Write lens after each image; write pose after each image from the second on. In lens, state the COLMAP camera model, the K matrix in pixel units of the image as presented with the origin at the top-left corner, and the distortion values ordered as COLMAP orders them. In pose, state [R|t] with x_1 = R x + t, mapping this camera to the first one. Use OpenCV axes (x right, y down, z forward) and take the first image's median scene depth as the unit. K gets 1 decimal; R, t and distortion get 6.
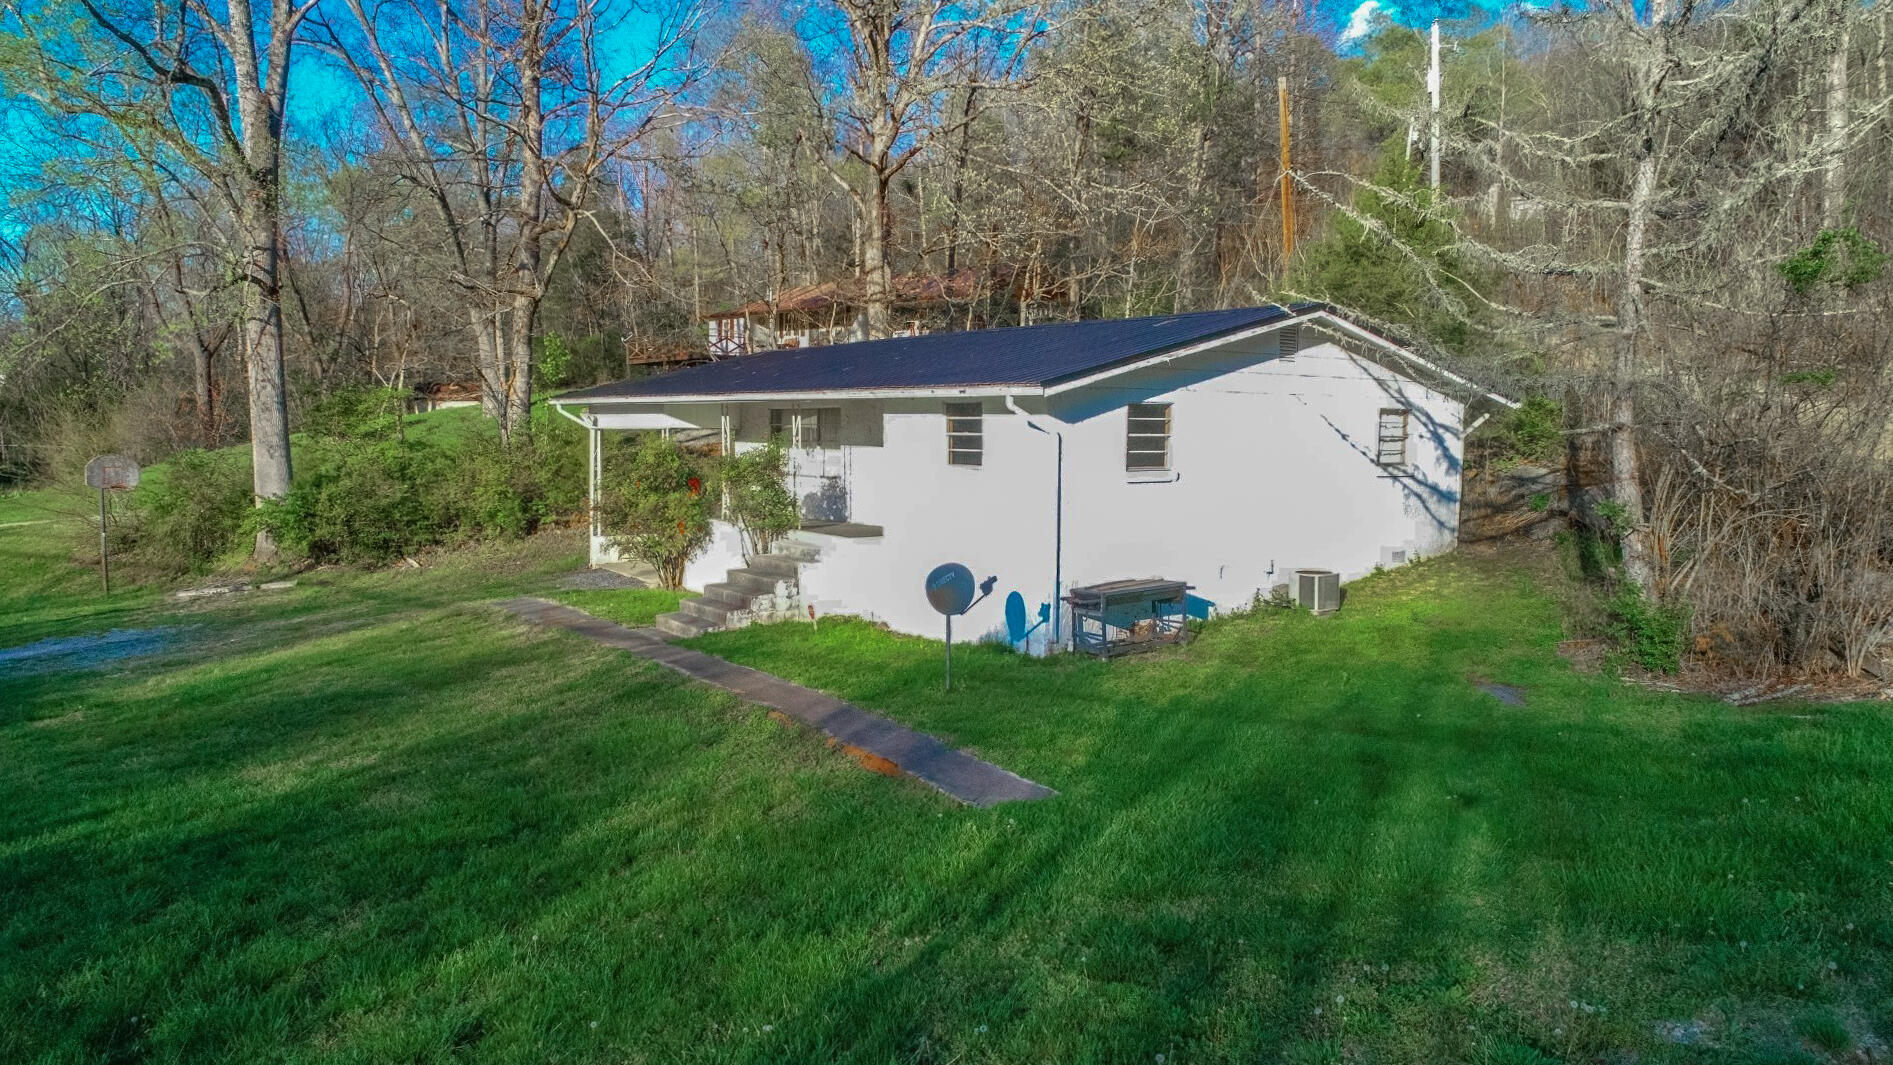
lens RADIAL K [[1298.4, 0, 946.5], [0, 1298.4, 532.5], [0, 0, 1]] dist [0.001435, 0.002470]
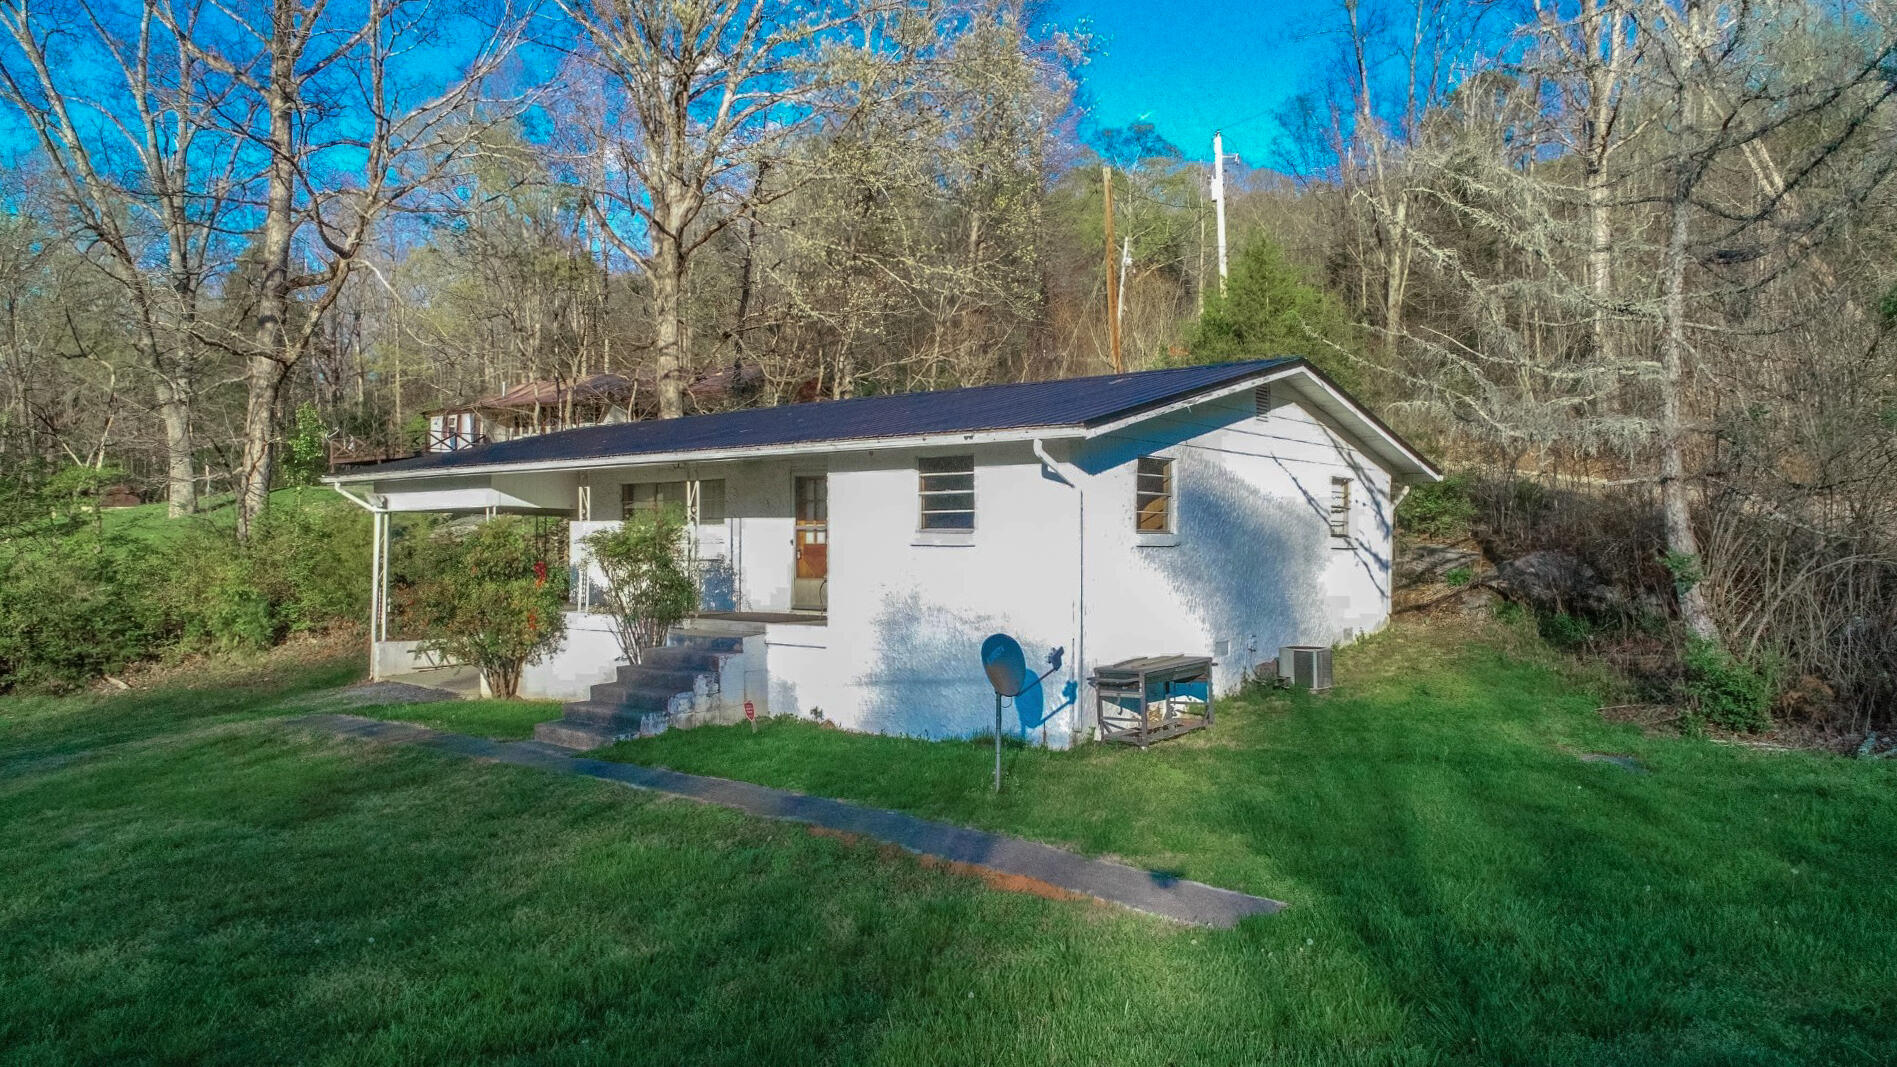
lens RADIAL K [[1301.2, 0, 948.5], [0, 1301.2, 533.5], [0, 0, 1]] dist [0.001435, 0.002470]
pose [[0.969753, -0.002951, 0.244072, -0.174053], [0.025518, 0.995673, -0.089351, 0.024847], [-0.242753, 0.092877, 0.965632, 0.155150]]
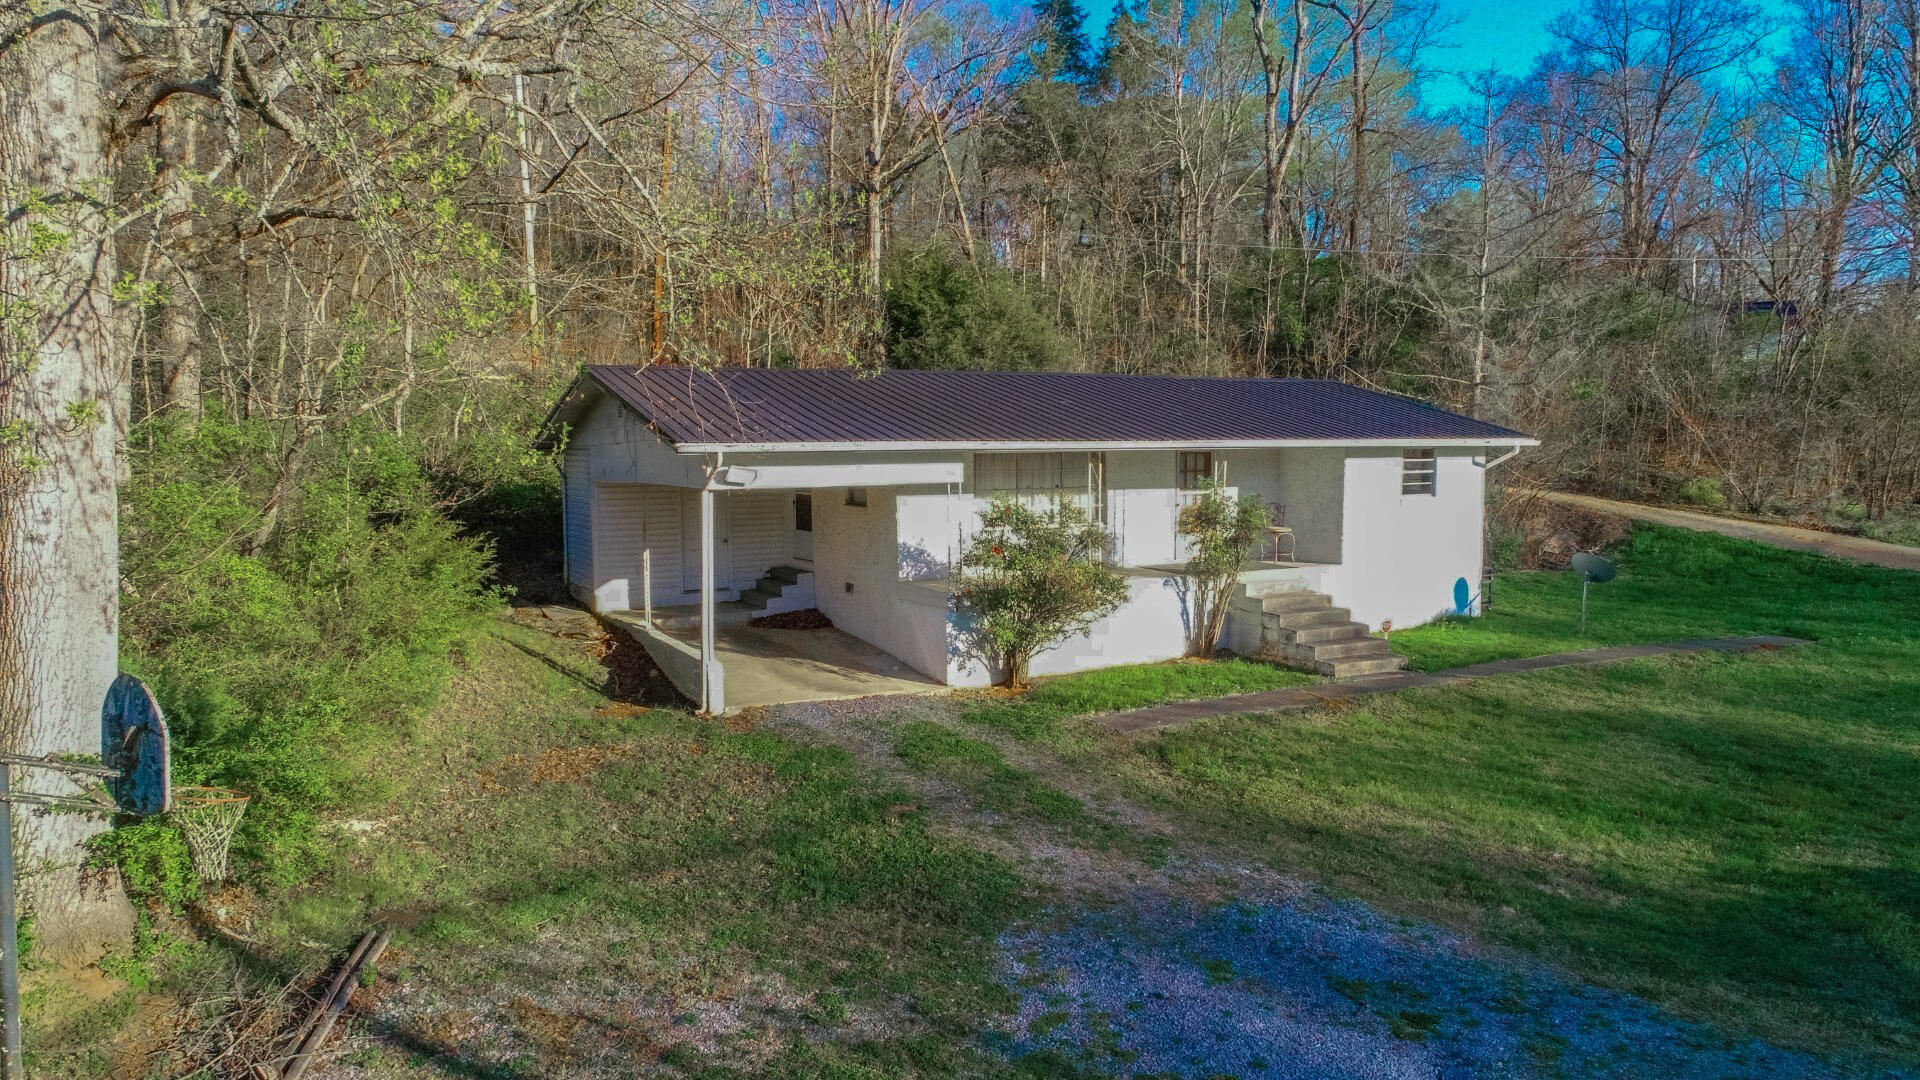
lens RADIAL K [[1317.0, 0, 960.0], [0, 1317.0, 540.0], [0, 0, 1]] dist [0.001435, 0.002470]
pose [[0.109151, -0.043800, 0.993060, -1.286063], [0.114103, 0.992977, 0.031255, -0.092184], [-0.987455, 0.109900, 0.113382, 1.187635]]
